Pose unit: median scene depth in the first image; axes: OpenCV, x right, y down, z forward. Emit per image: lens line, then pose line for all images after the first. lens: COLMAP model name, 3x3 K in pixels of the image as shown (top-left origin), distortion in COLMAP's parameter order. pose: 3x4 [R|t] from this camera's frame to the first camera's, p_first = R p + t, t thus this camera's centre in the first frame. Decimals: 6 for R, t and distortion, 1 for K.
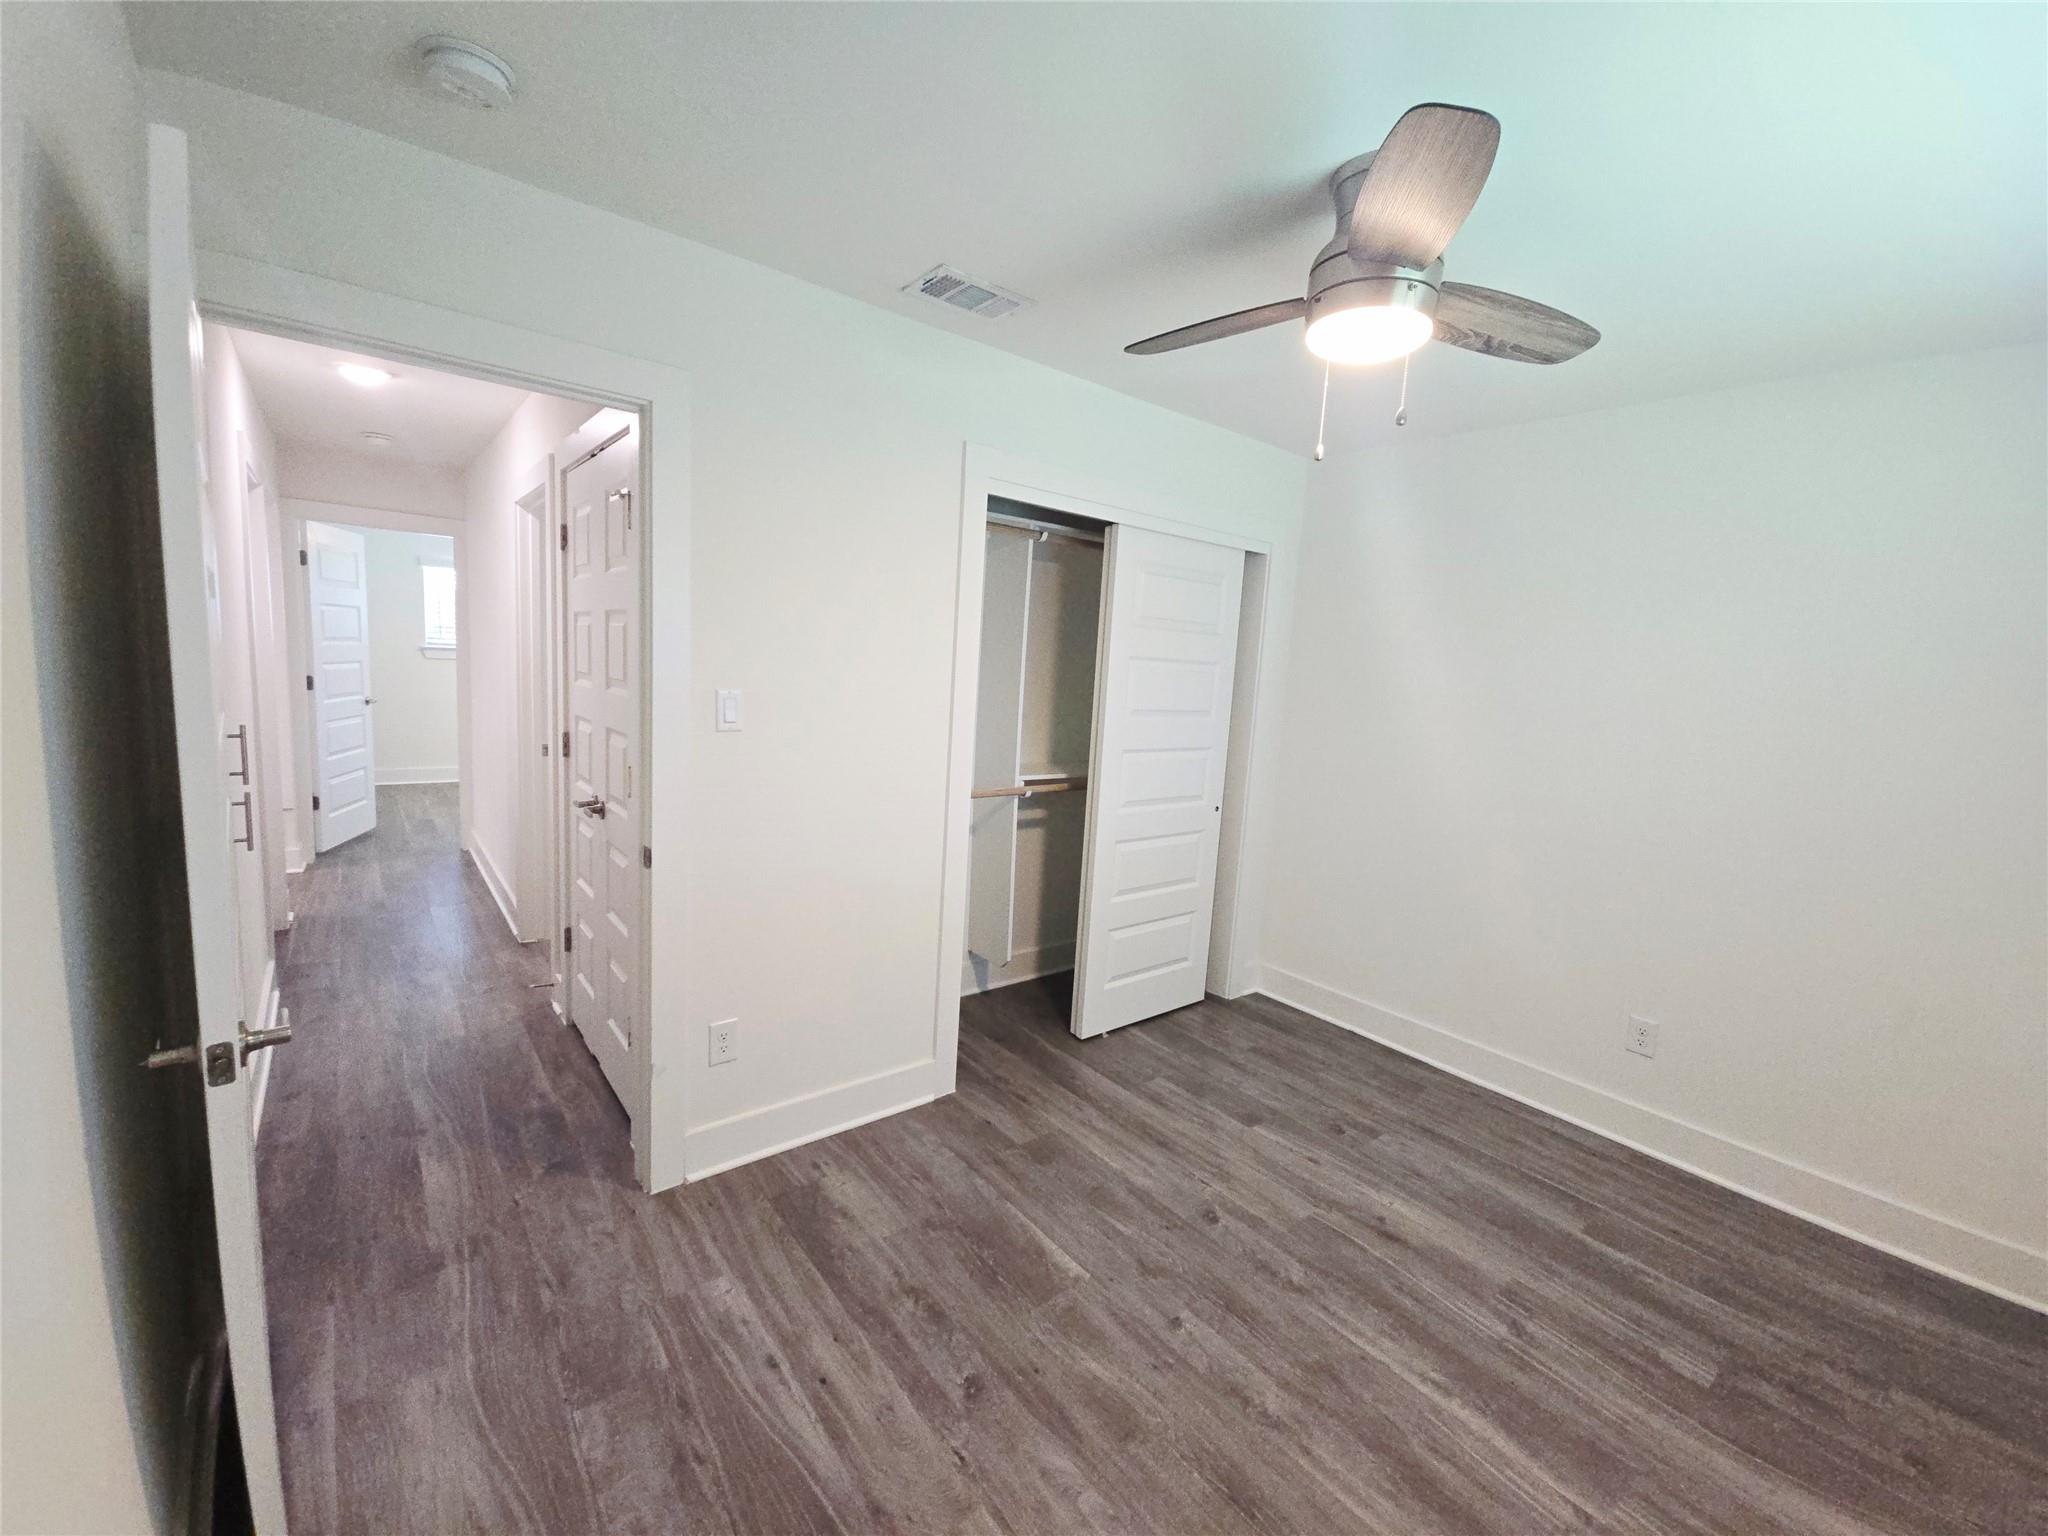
lens RADIAL K [[831.5, 0, 1031.4], [0, 831.5, 767.7], [0, 0, 1]] dist [0.002248, -0.000729]
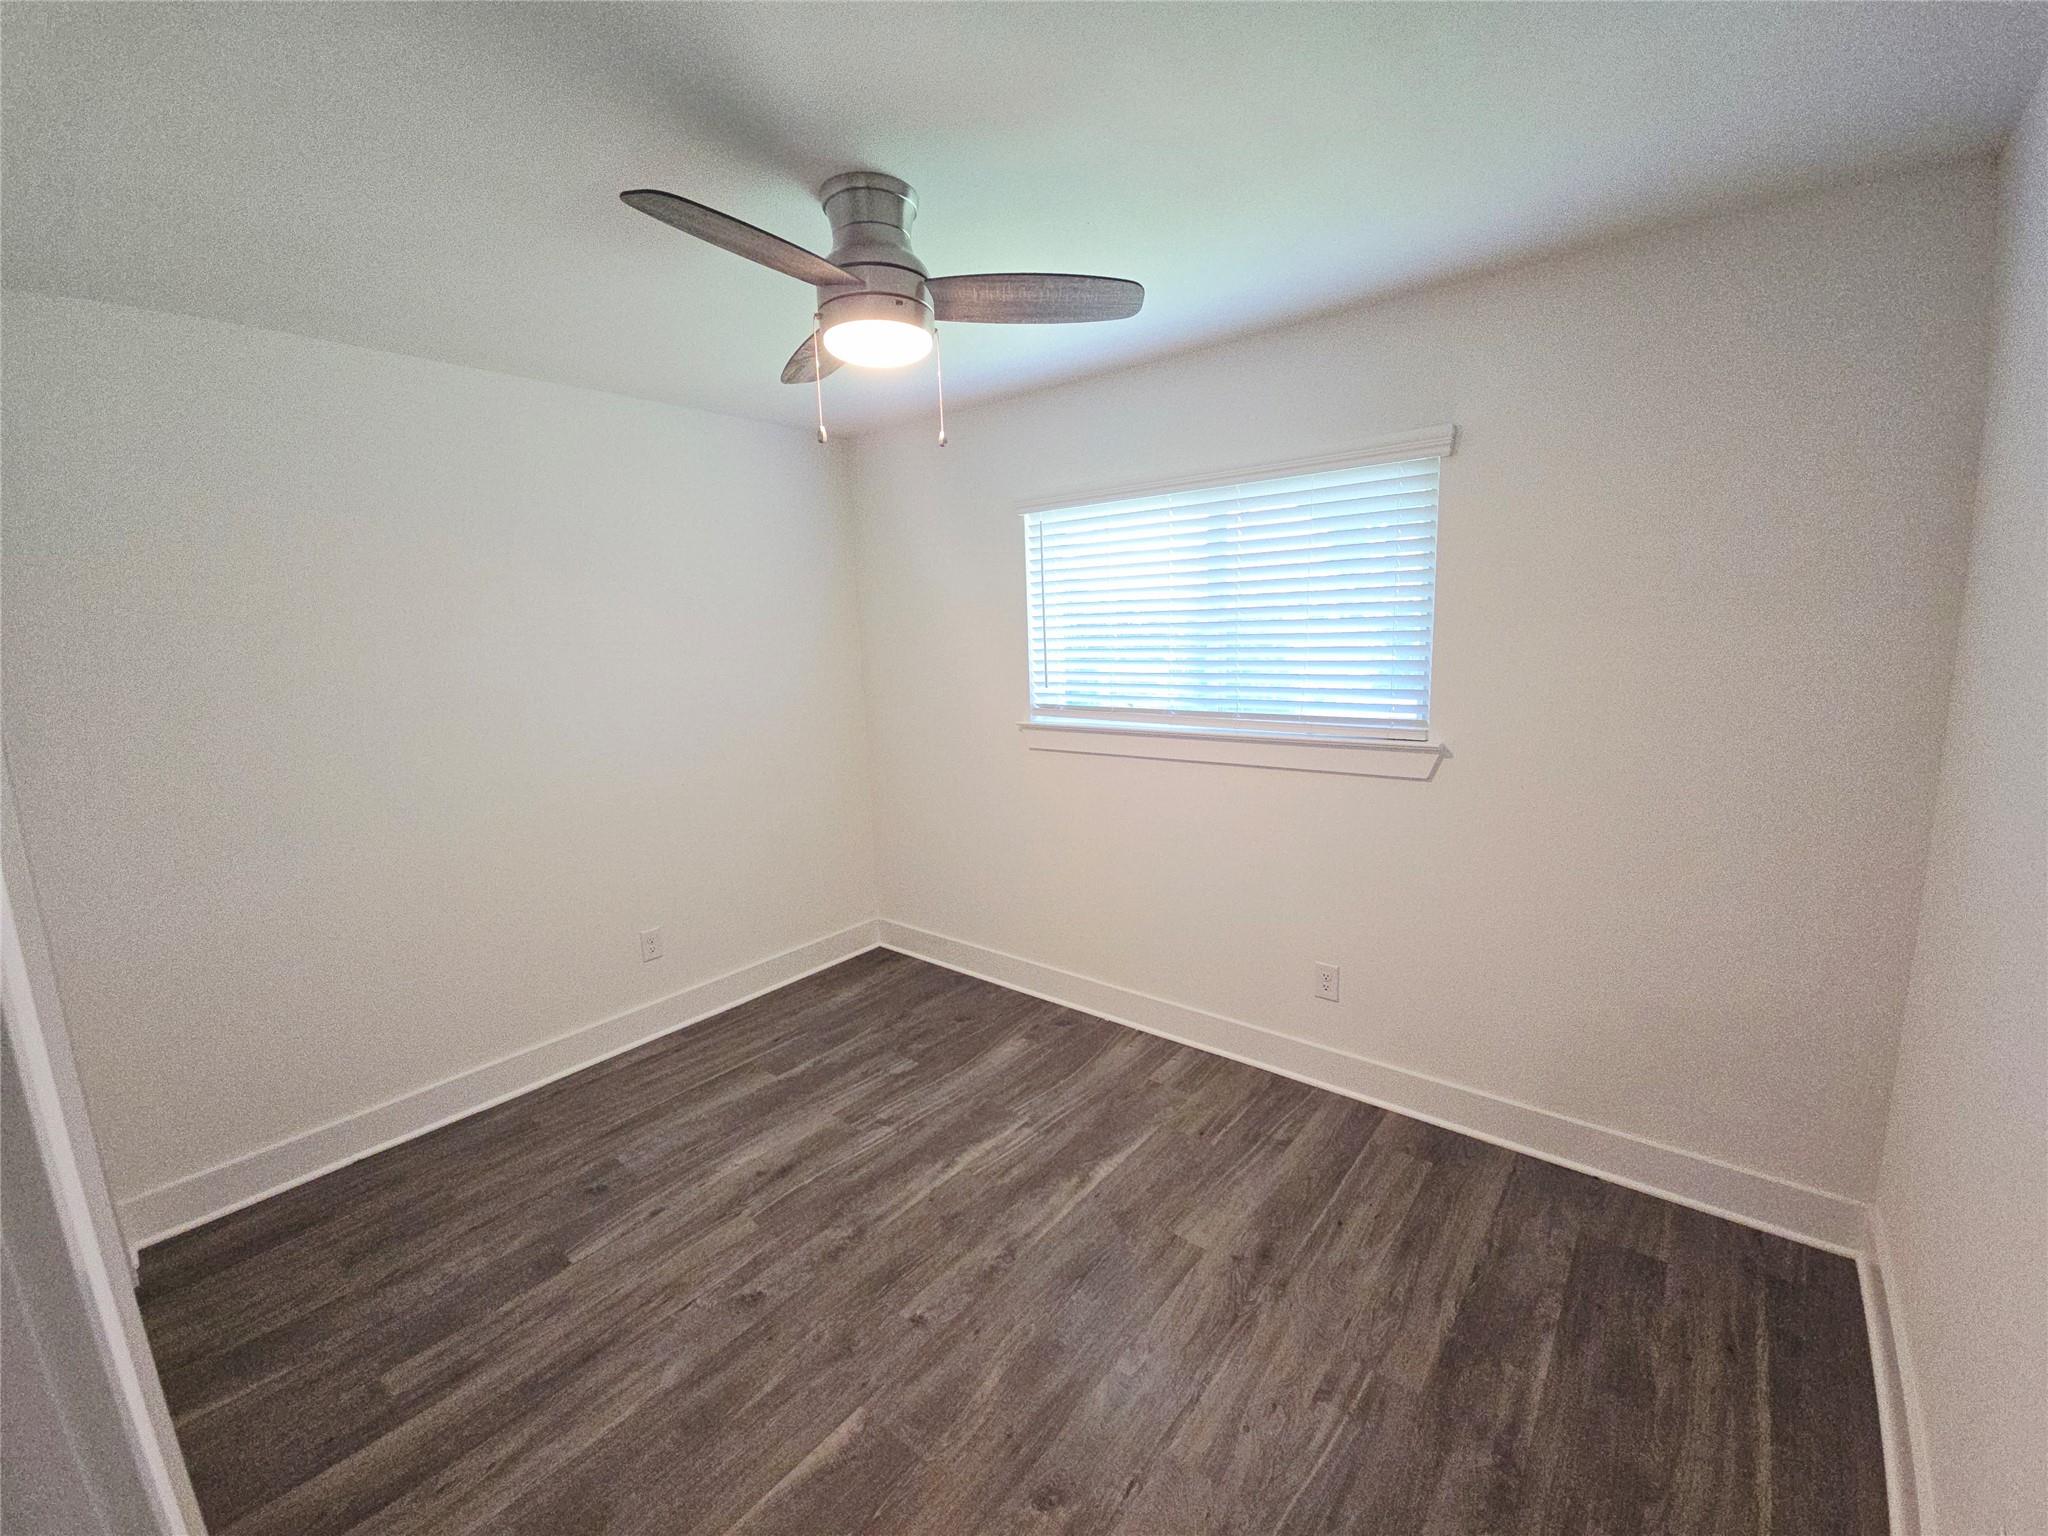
lens RADIAL K [[831.5, 0, 1031.4], [0, 831.5, 767.7], [0, 0, 1]] dist [0.002248, -0.000729]
pose [[-0.210307, -0.214108, 0.953902, -0.603988], [0.150858, 0.956930, 0.248047, -0.172575], [-0.965926, 0.196070, -0.168949, 0.832400]]
